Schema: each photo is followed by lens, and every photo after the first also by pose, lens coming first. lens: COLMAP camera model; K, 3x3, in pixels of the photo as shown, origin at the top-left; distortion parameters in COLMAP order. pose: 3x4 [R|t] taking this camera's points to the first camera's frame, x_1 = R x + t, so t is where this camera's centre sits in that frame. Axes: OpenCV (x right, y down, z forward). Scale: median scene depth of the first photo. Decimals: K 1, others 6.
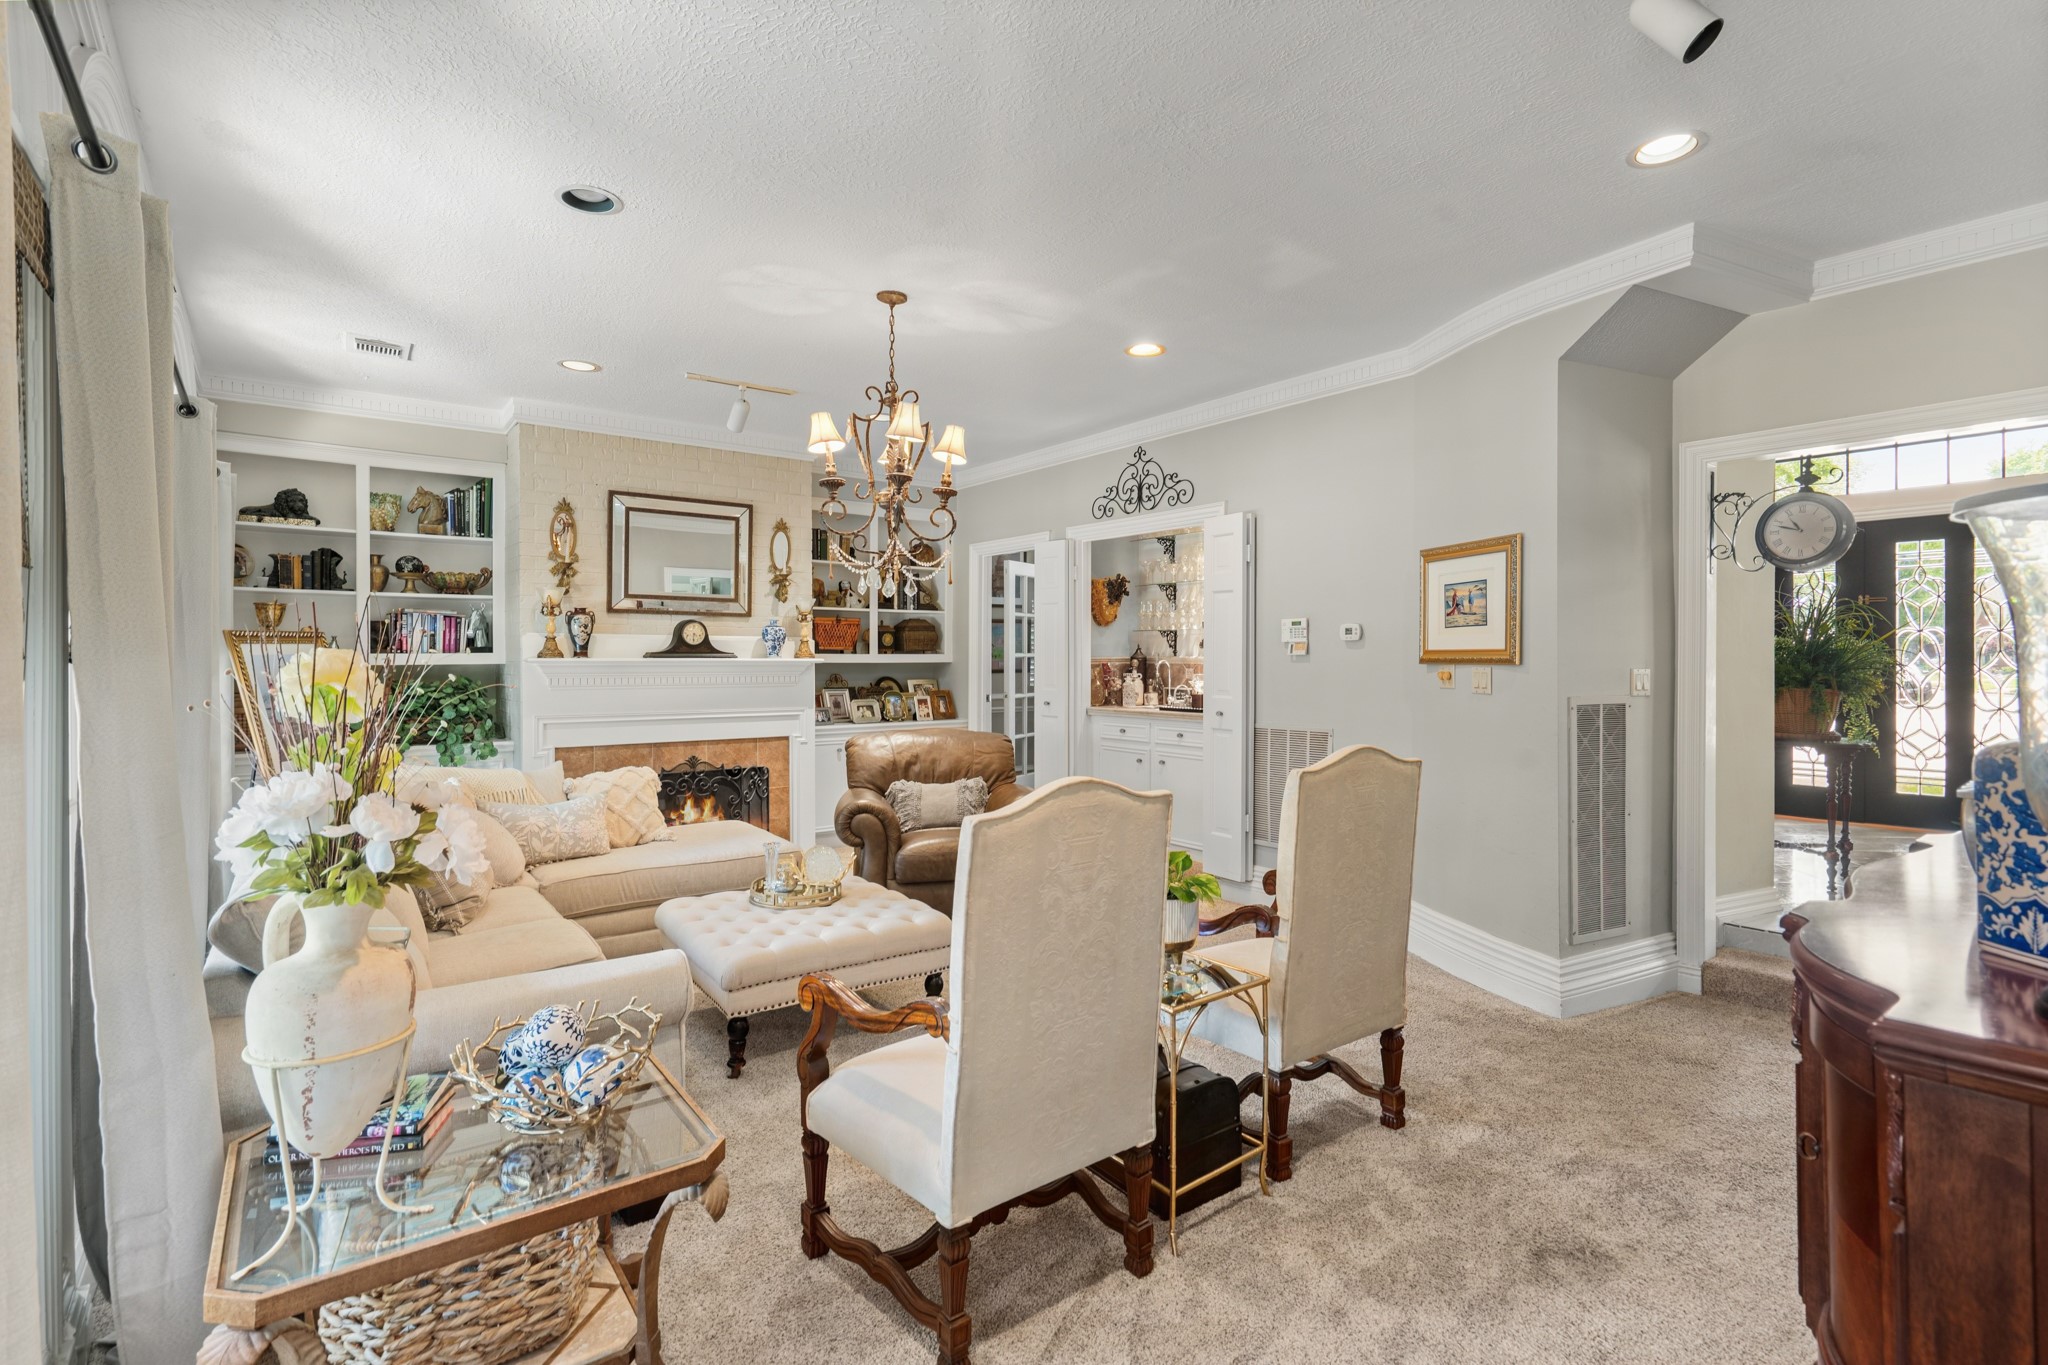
lens RADIAL K [[941.7, 0, 1036.6], [0, 941.7, 672.4], [0, 0, 1]] dist [-0.006240, 0.002494]
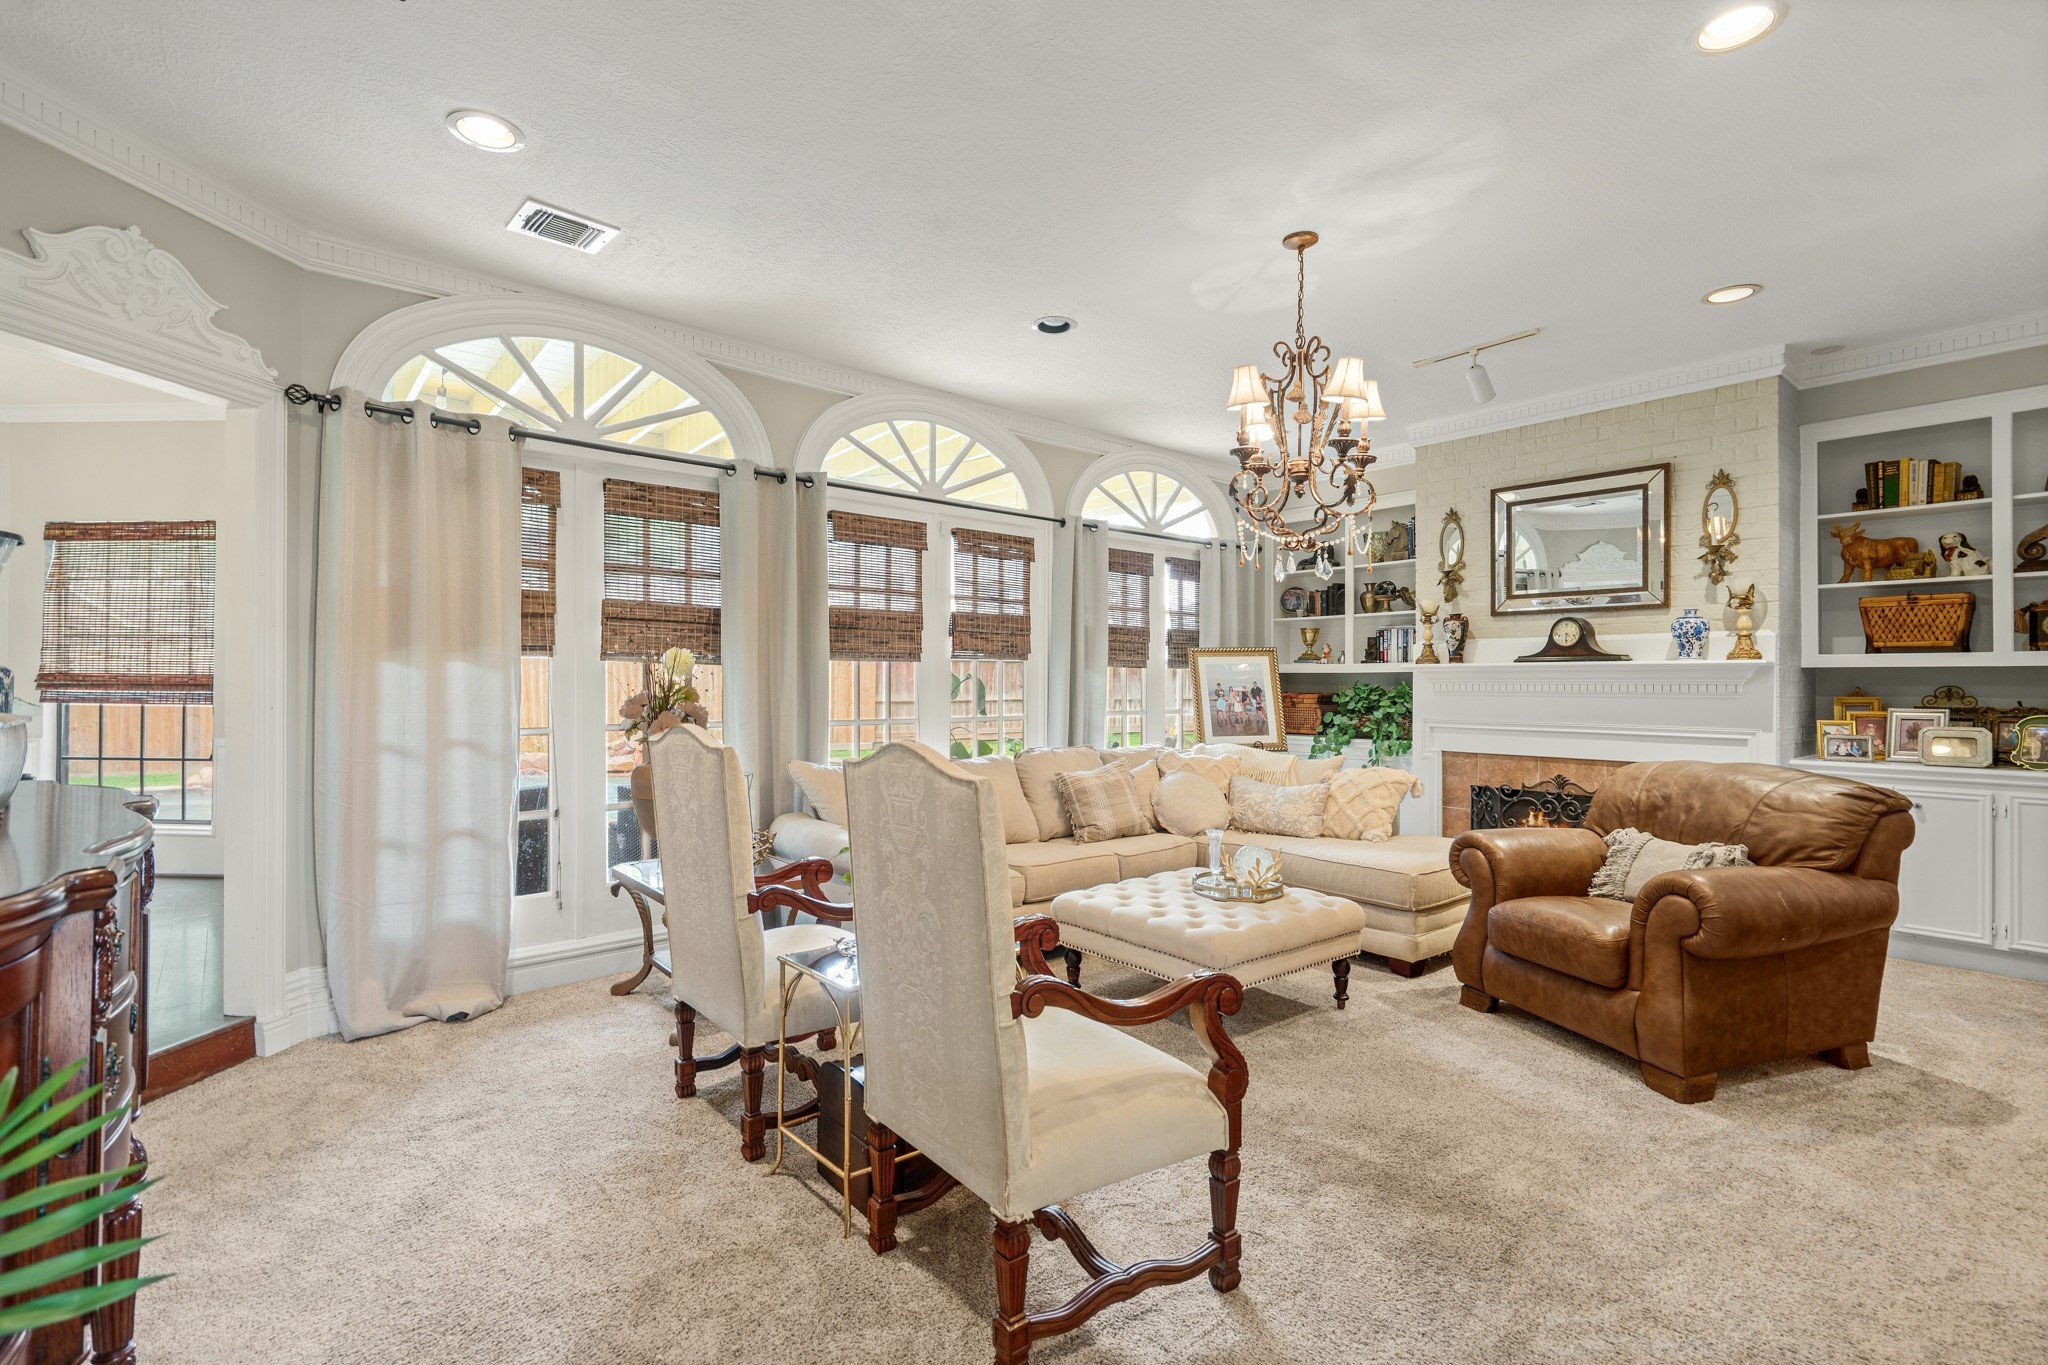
lens RADIAL K [[941.7, 0, 1039.5], [0, 941.7, 702.9], [0, 0, 1]] dist [-0.006240, 0.002494]
pose [[0.049775, 0.020009, -0.998560, 0.480258], [-0.015909, 0.999688, 0.019238, 0.013784], [0.998634, 0.014929, 0.050078, 0.480339]]
